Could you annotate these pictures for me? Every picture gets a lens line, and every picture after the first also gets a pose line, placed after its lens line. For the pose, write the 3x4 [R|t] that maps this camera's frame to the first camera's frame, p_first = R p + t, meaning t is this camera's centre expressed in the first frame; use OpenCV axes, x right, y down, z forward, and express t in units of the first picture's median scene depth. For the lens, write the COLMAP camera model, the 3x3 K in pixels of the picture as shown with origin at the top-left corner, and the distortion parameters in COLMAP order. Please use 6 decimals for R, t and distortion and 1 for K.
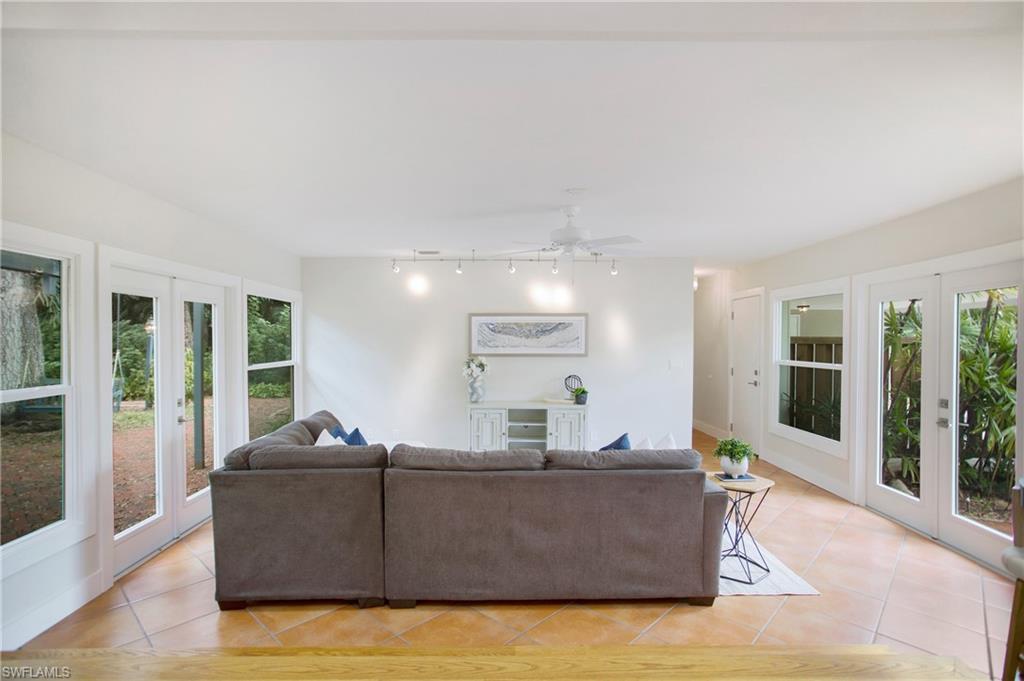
lens RADIAL K [[501.4, 0, 518.0], [0, 501.4, 340.9], [0, 0, 1]] dist [-0.033729, 0.001137]
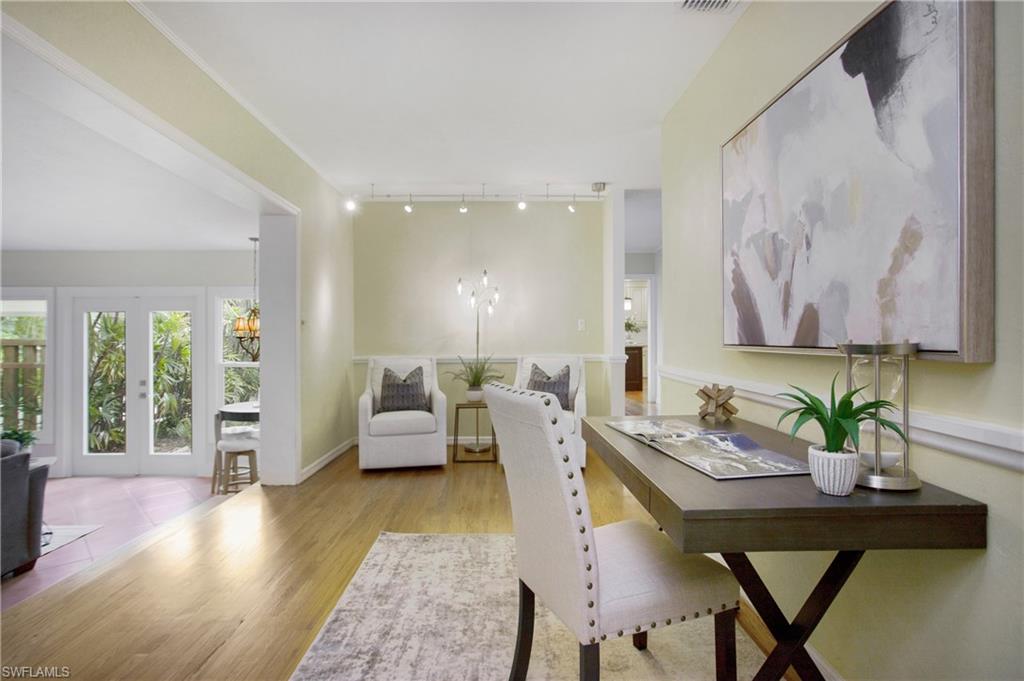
lens RADIAL K [[501.4, 0, 515.7], [0, 501.4, 340.8], [0, 0, 1]] dist [-0.033729, 0.001137]
pose [[-0.055289, 0.001836, 0.998469, -0.710689], [0.010040, 0.999949, -0.001282, 0.012034], [-0.998420, 0.009954, -0.055304, -0.067885]]
